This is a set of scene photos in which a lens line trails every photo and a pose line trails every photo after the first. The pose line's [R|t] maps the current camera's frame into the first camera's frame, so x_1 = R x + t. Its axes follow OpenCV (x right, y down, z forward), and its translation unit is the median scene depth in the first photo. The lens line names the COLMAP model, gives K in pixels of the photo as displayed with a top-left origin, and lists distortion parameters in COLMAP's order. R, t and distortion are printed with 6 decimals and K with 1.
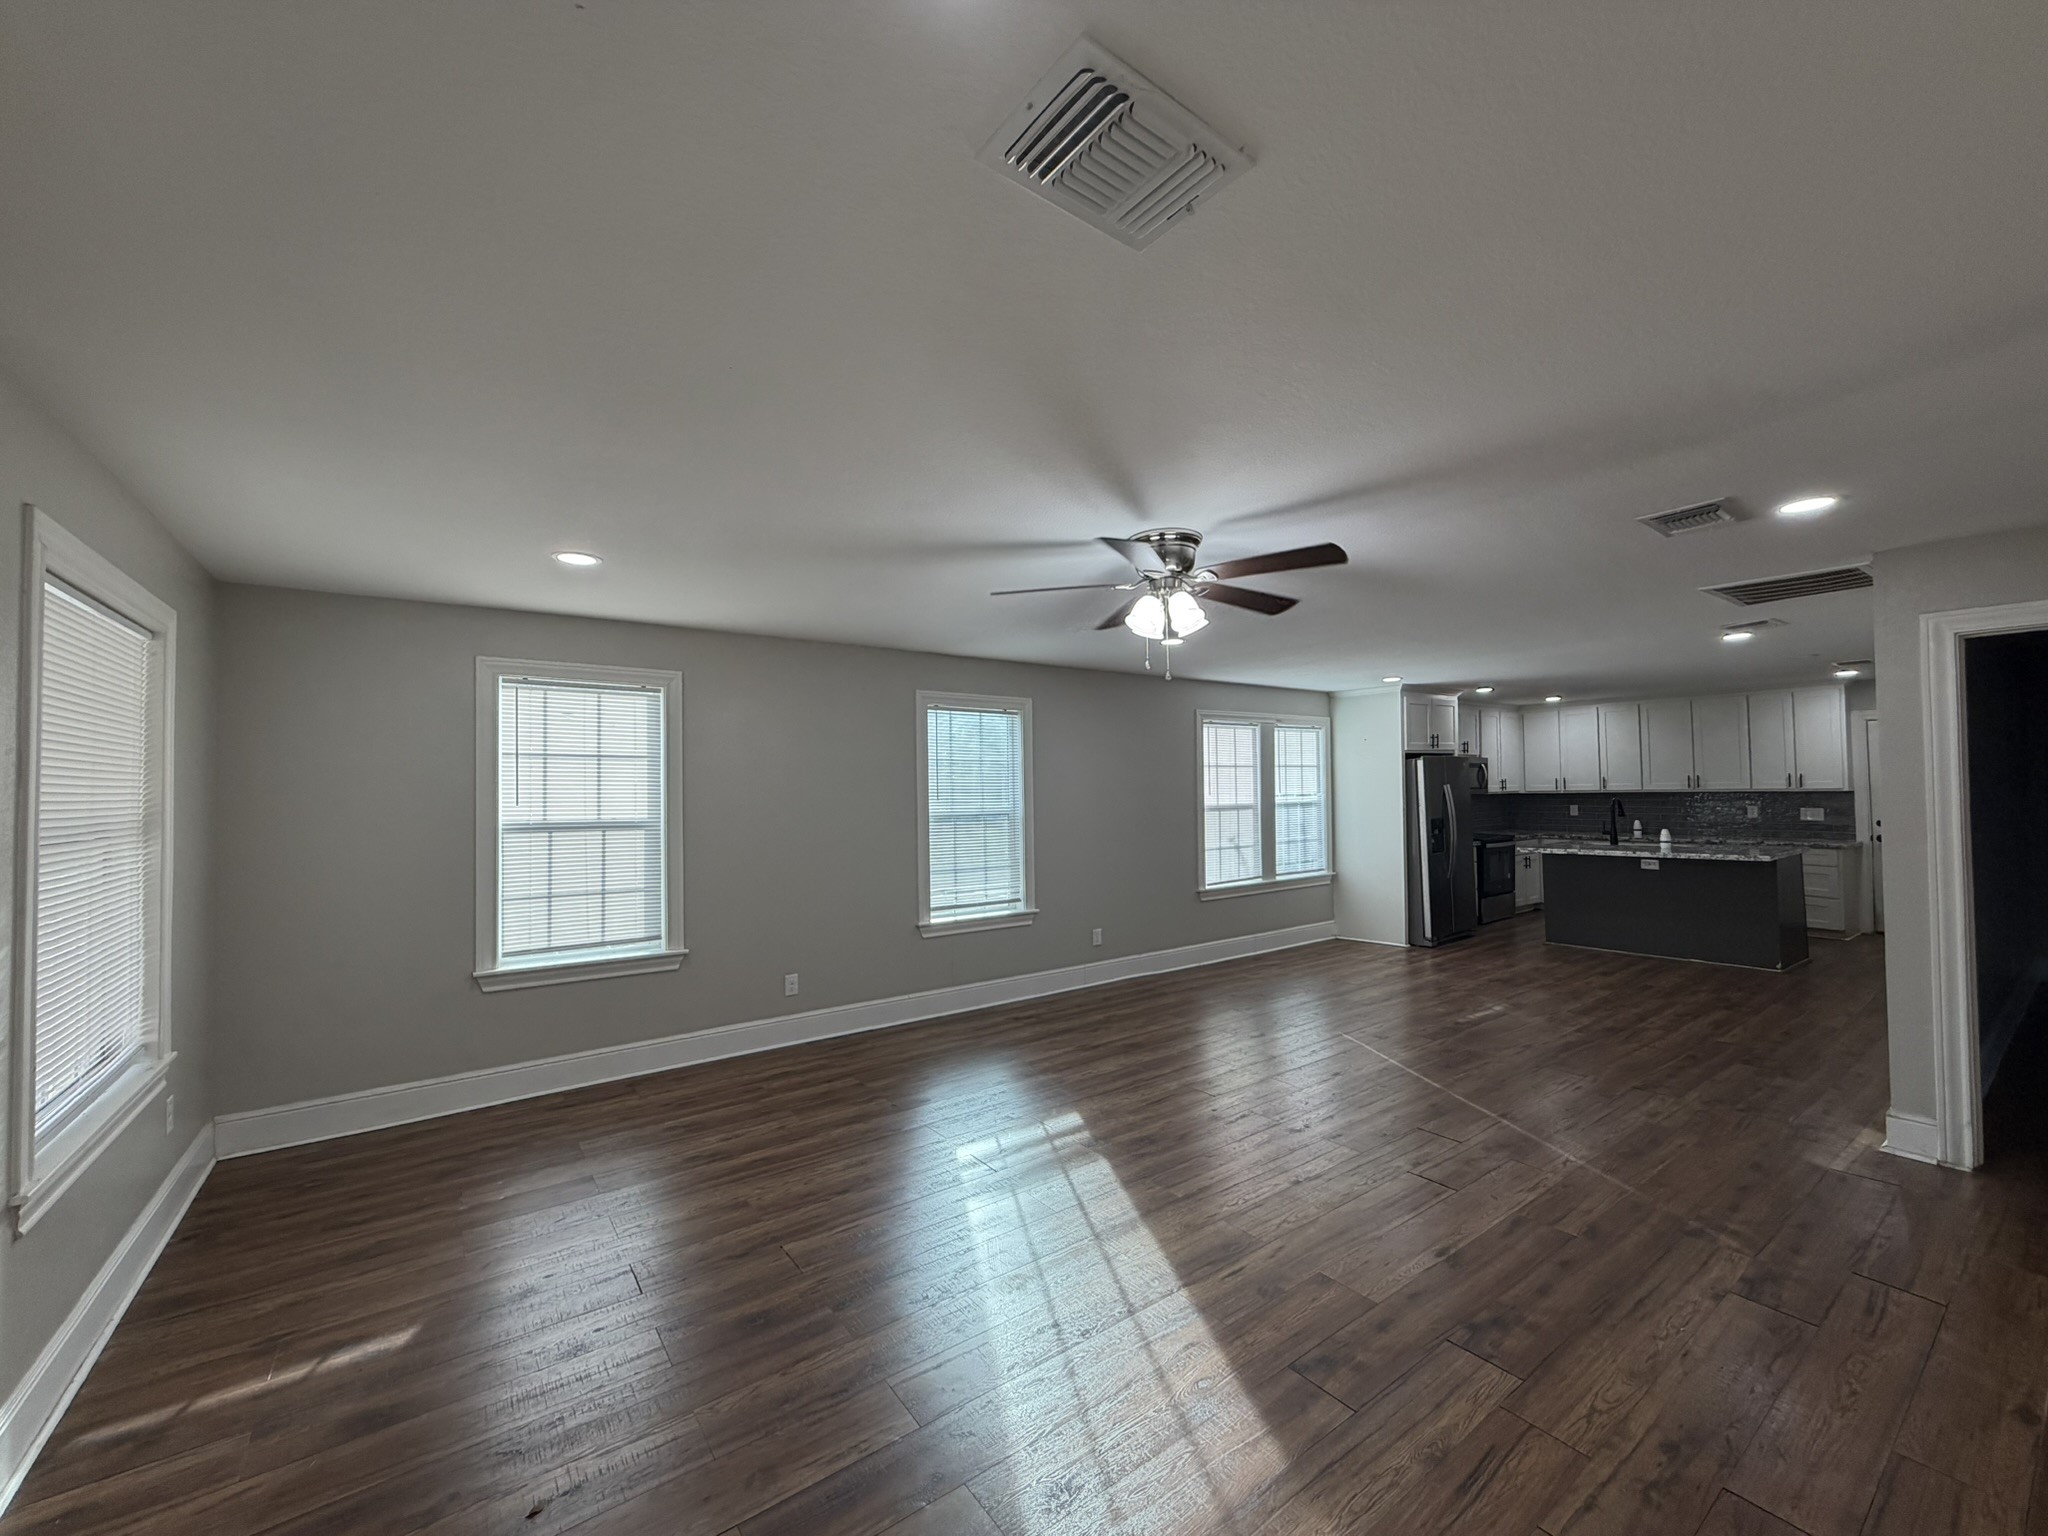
lens RADIAL K [[816.8, 0, 1017.4], [0, 816.8, 772.1], [0, 0, 1]] dist [0.000781, -0.000524]
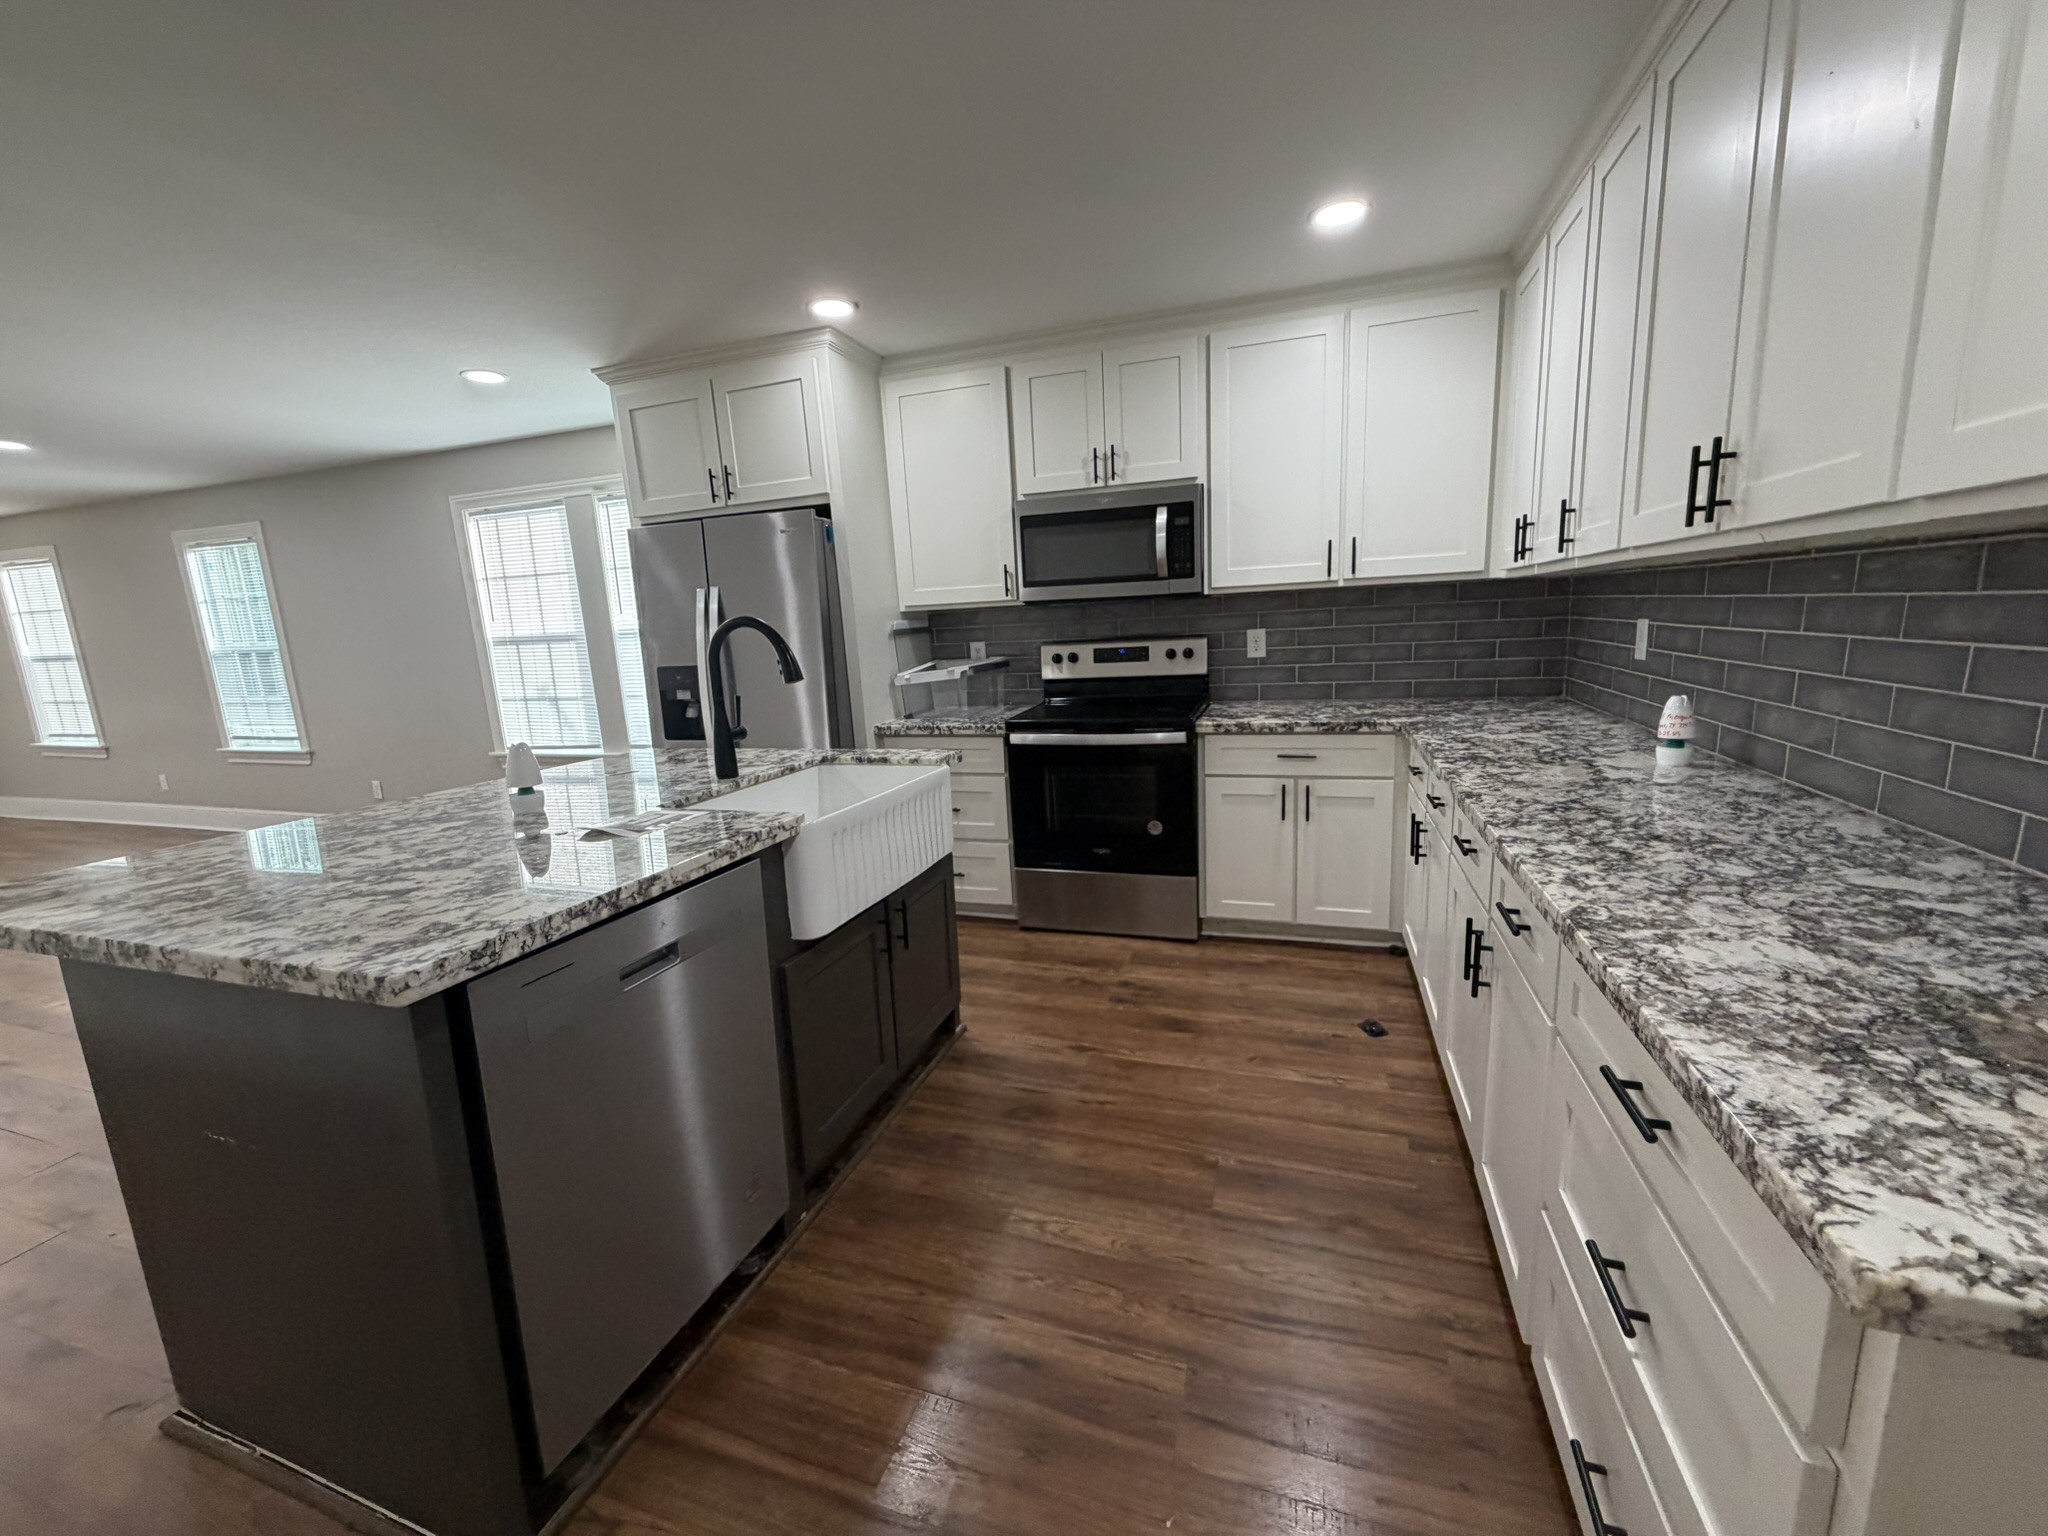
lens RADIAL K [[816.8, 0, 1019.5], [0, 816.8, 770.8], [0, 0, 1]] dist [0.000781, -0.000524]
pose [[0.579313, 0.140092, -0.802976, 1.092746], [0.056149, 0.975921, 0.210774, 0.030960], [0.813169, -0.167191, 0.557497, 0.973673]]
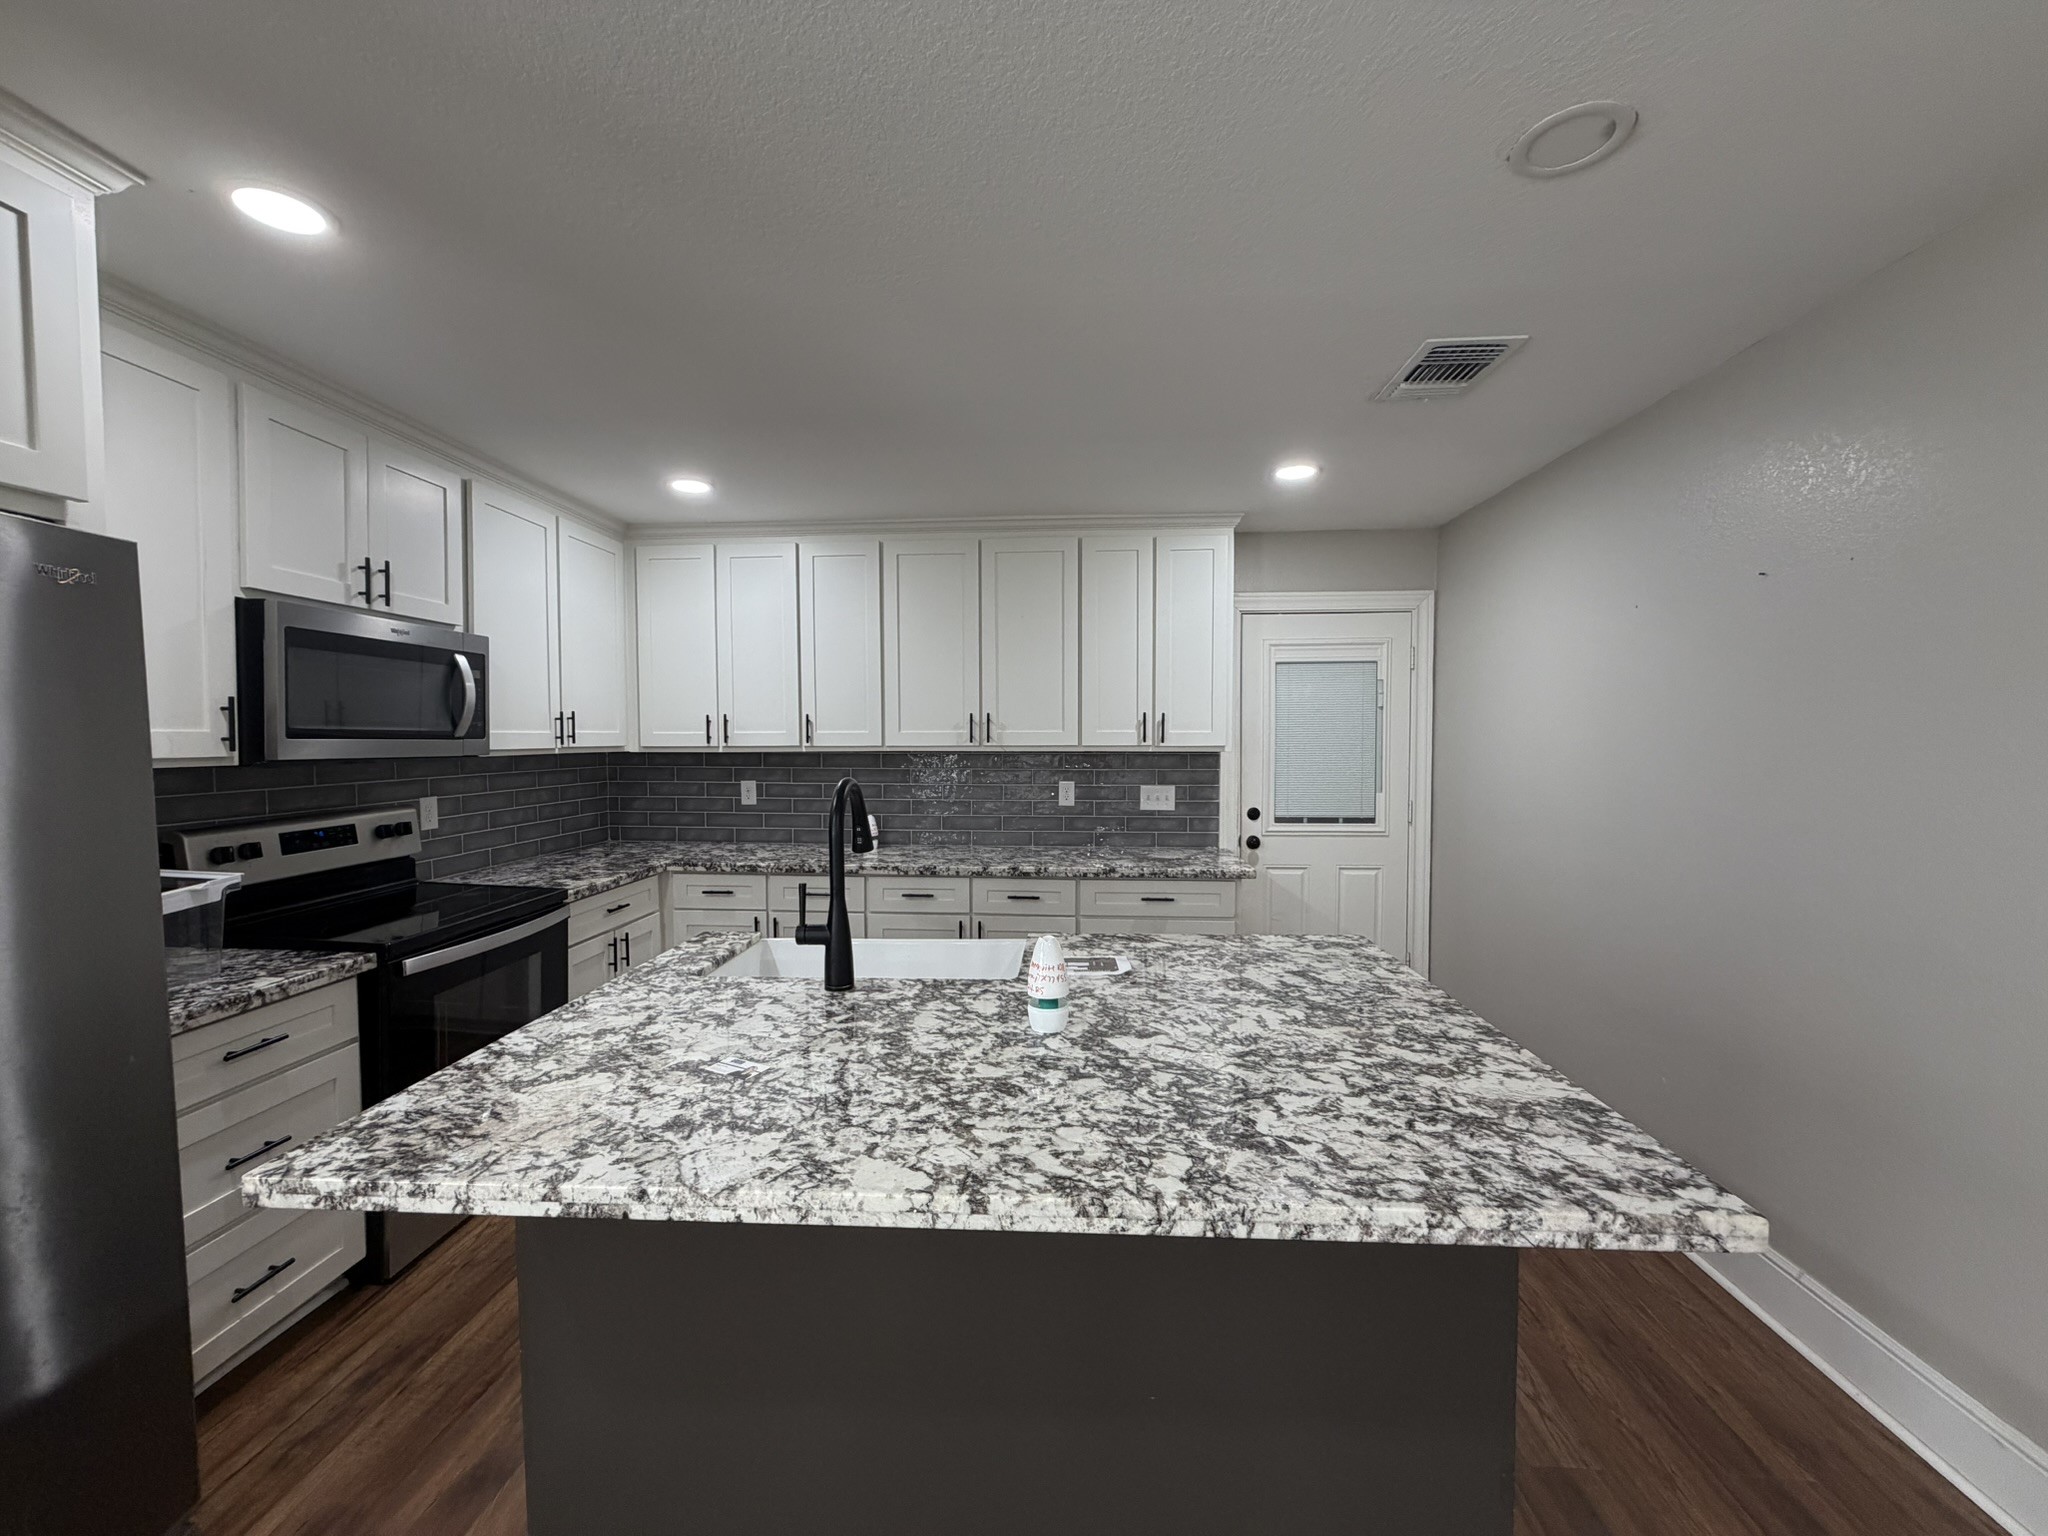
lens RADIAL K [[816.8, 0, 1019.5], [0, 816.8, 772.4], [0, 0, 1]] dist [0.000781, -0.000524]
pose [[0.642562, -0.016691, 0.766051, 0.624637], [-0.026577, 0.998676, 0.044052, 0.019188], [-0.765772, -0.048666, 0.641268, 0.866593]]
